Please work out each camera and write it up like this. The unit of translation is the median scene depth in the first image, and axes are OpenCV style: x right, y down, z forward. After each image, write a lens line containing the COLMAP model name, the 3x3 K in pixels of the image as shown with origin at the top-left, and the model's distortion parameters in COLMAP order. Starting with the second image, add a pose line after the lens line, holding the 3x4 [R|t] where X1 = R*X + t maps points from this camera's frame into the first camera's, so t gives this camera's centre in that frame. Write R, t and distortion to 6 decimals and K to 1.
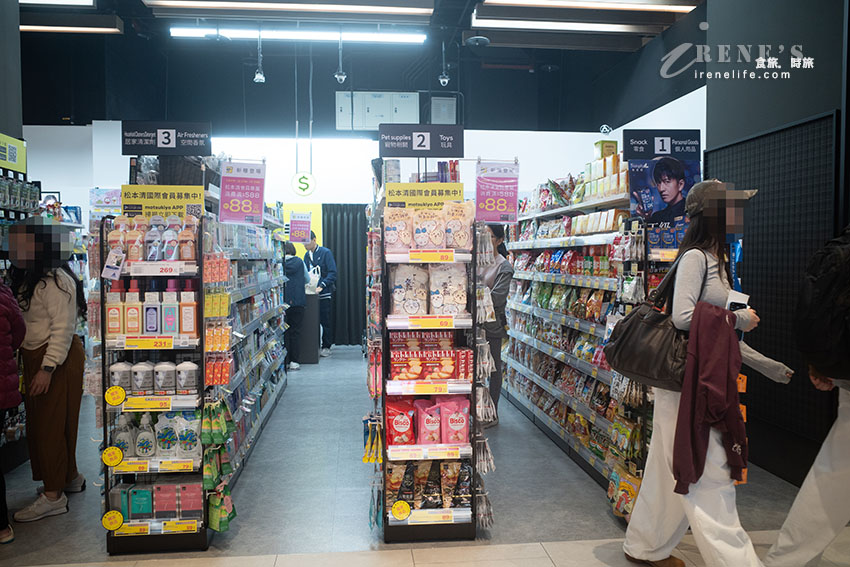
lens RADIAL K [[669.1, 0, 425.2], [0, 669.1, 282.3], [0, 0, 1]] dist [-0.046339, 0.004390]
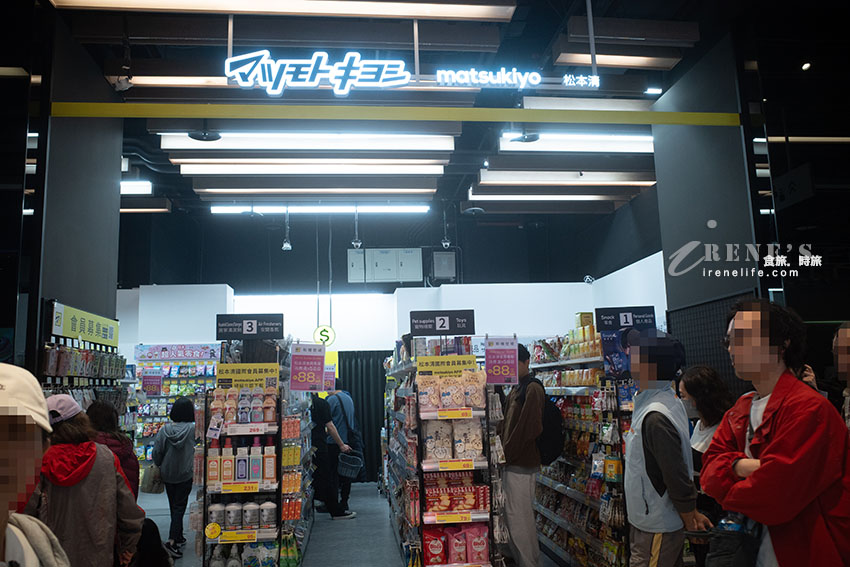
lens RADIAL K [[669.1, 0, 425.6], [0, 669.1, 286.8], [0, 0, 1]] dist [-0.046339, 0.004390]
pose [[0.999591, -0.026976, 0.009481, -0.049422], [0.028265, 0.982318, -0.185074, -0.038836], [-0.004321, 0.185266, 0.982679, -0.310980]]
